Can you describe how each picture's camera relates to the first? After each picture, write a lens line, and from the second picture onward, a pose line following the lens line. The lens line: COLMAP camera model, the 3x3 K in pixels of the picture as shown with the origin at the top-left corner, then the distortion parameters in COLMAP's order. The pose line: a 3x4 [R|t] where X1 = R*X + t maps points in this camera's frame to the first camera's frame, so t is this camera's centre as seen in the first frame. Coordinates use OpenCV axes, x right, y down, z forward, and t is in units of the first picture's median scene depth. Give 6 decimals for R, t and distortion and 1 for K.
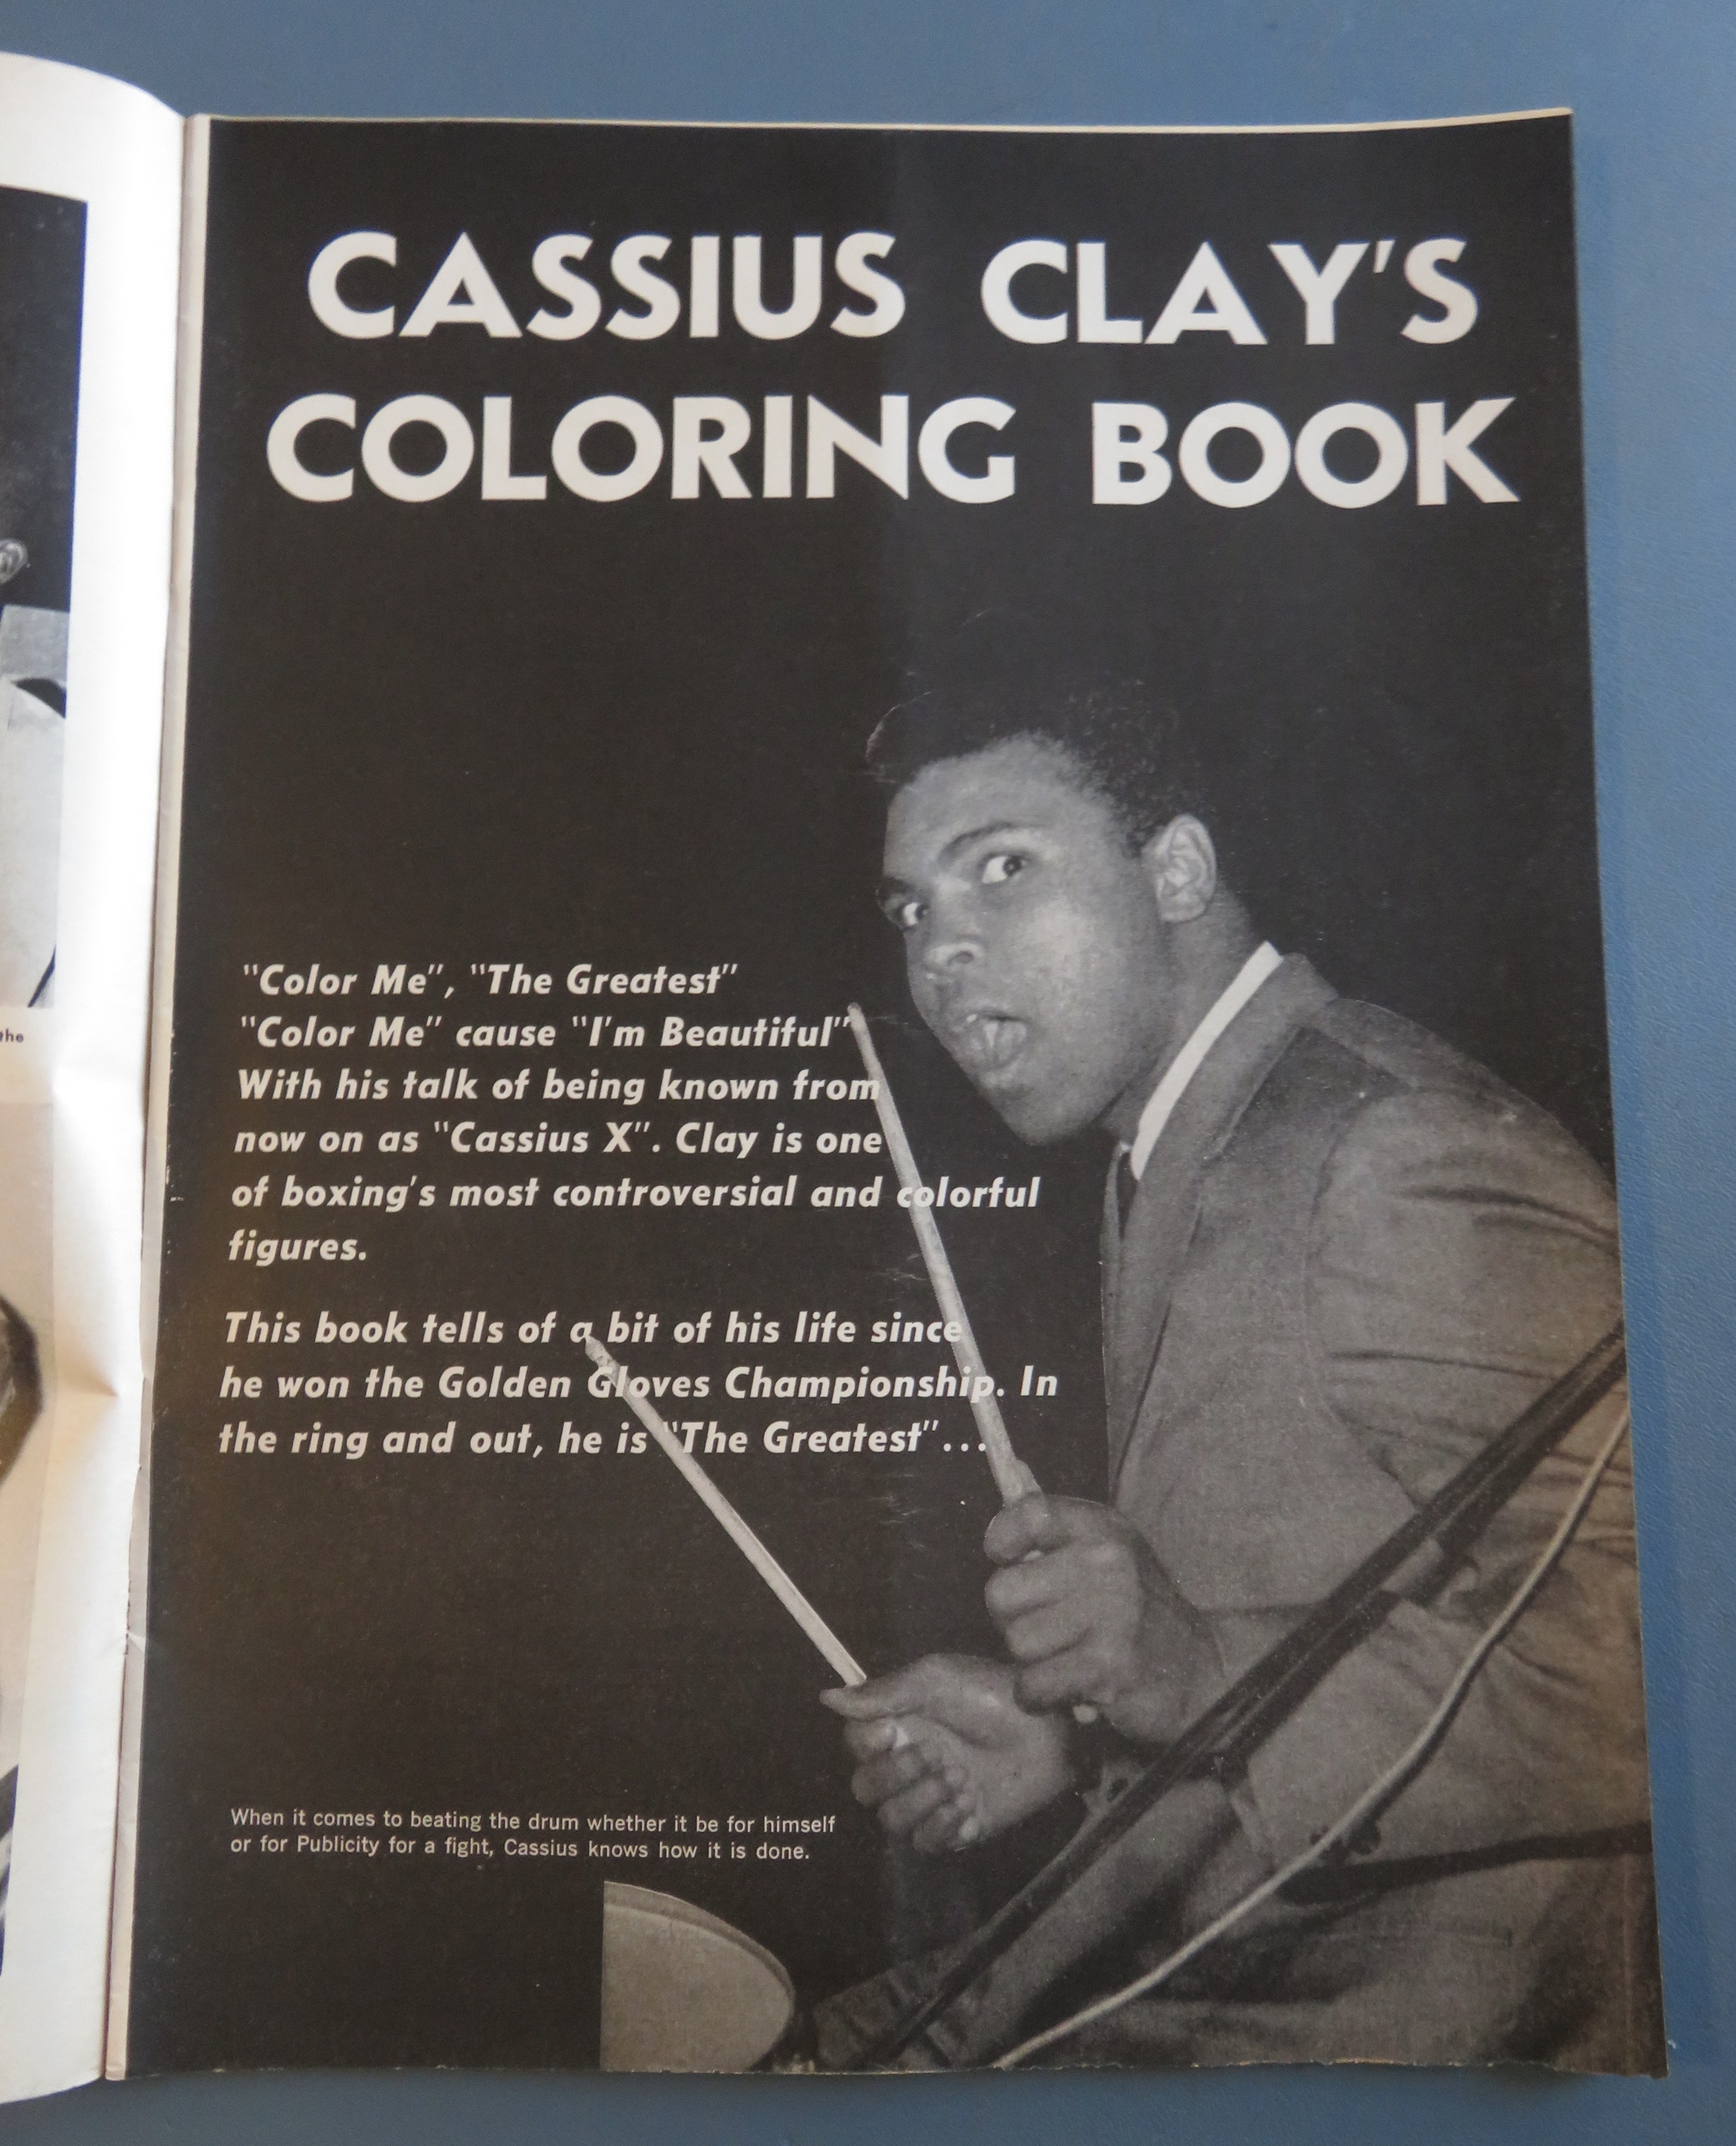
lens RADIAL K [[865.9, 0, 867.9], [0, 865.9, 1071.4], [0, 0, 1]] dist [-0.000698, 0.000505]
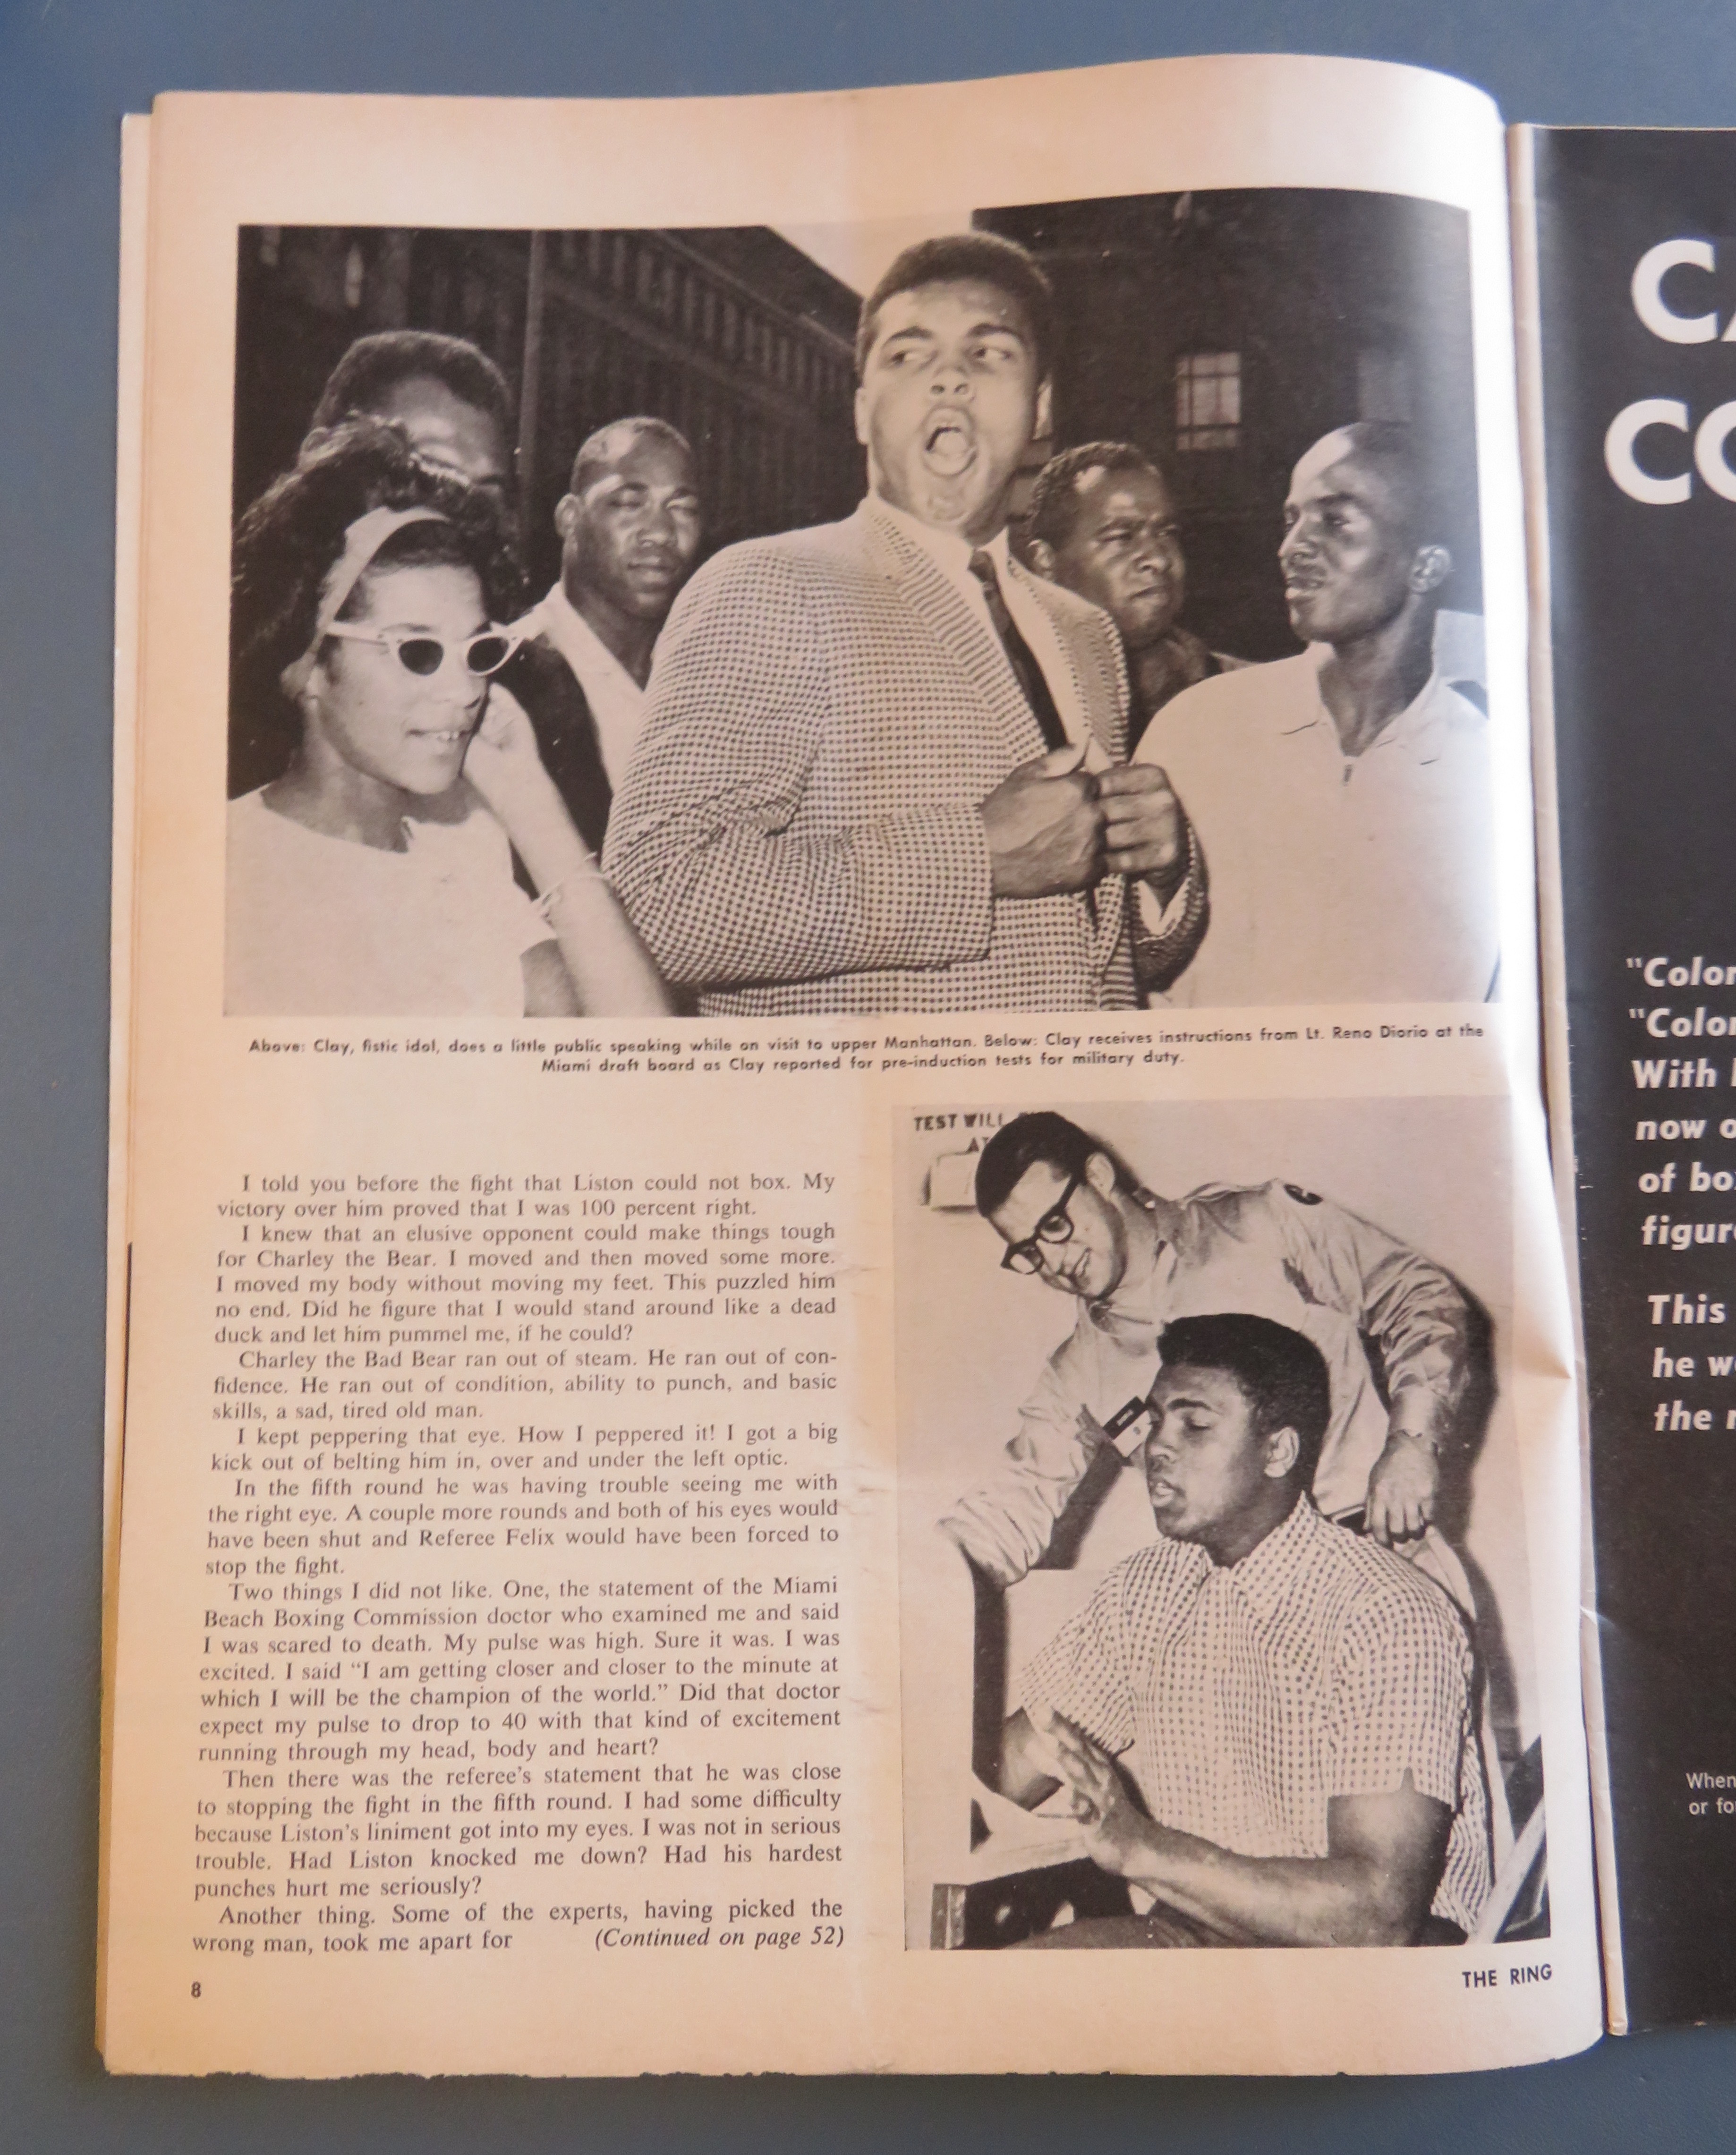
lens RADIAL K [[869.6, 0, 868.6], [0, 869.6, 1078.9], [0, 0, 1]] dist [-0.000698, 0.000505]
pose [[0.999646, -0.018549, 0.019064, -1.673807], [0.018421, 0.999807, 0.006861, -0.003888], [-0.019188, -0.006507, 0.999795, -0.014686]]
